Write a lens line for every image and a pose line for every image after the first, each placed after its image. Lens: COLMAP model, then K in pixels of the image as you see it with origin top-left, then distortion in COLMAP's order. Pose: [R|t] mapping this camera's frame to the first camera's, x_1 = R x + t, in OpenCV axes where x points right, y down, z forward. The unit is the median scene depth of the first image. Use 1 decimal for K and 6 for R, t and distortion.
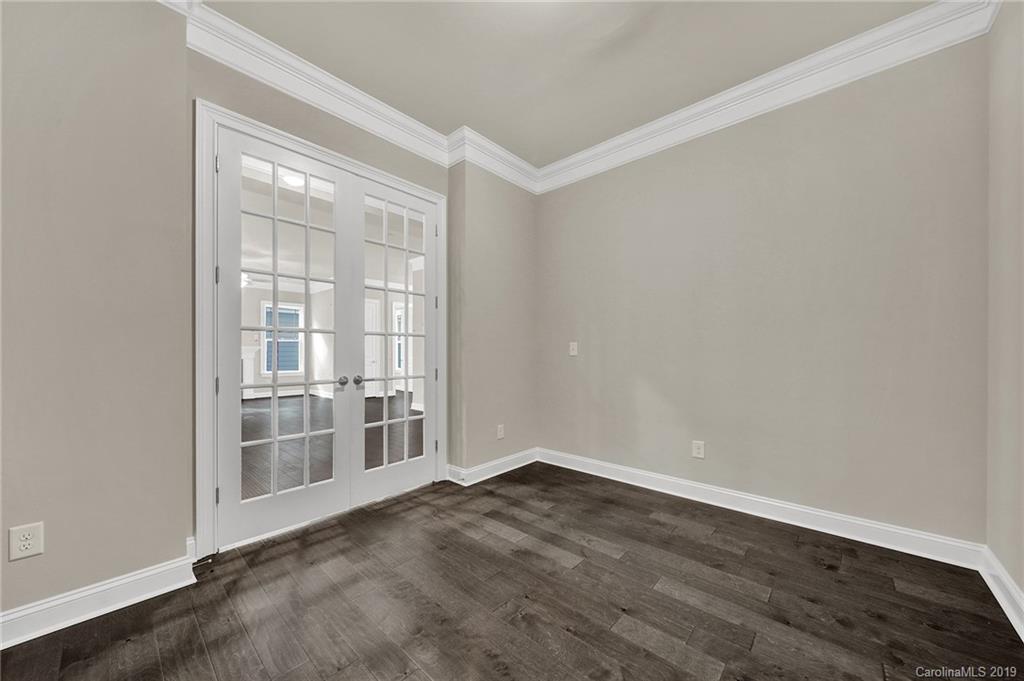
lens RADIAL K [[372.6, 0, 516.3], [0, 372.6, 354.2], [0, 0, 1]] dist [-0.001354, -0.000116]
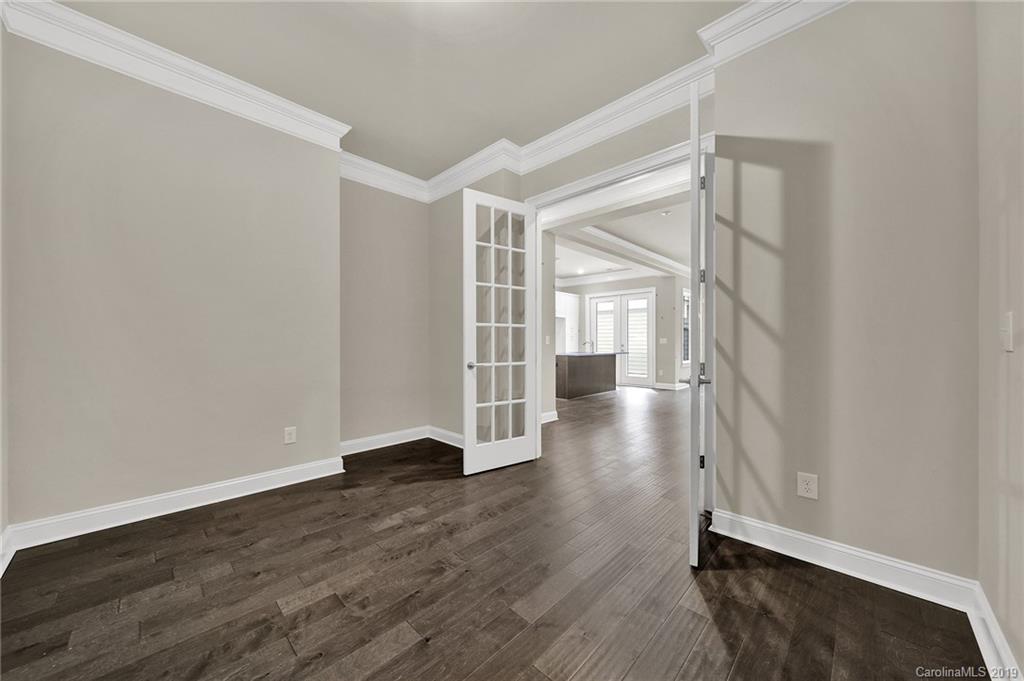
lens RADIAL K [[365.3, 0, 514.3], [0, 365.3, 345.4], [0, 0, 1]] dist [0.001804, -0.000055]
pose [[-0.051408, 0.005081, -0.998665, 1.219088], [-0.000061, 0.999987, 0.005091, -0.022469], [0.998678, 0.000323, -0.051407, 1.329300]]
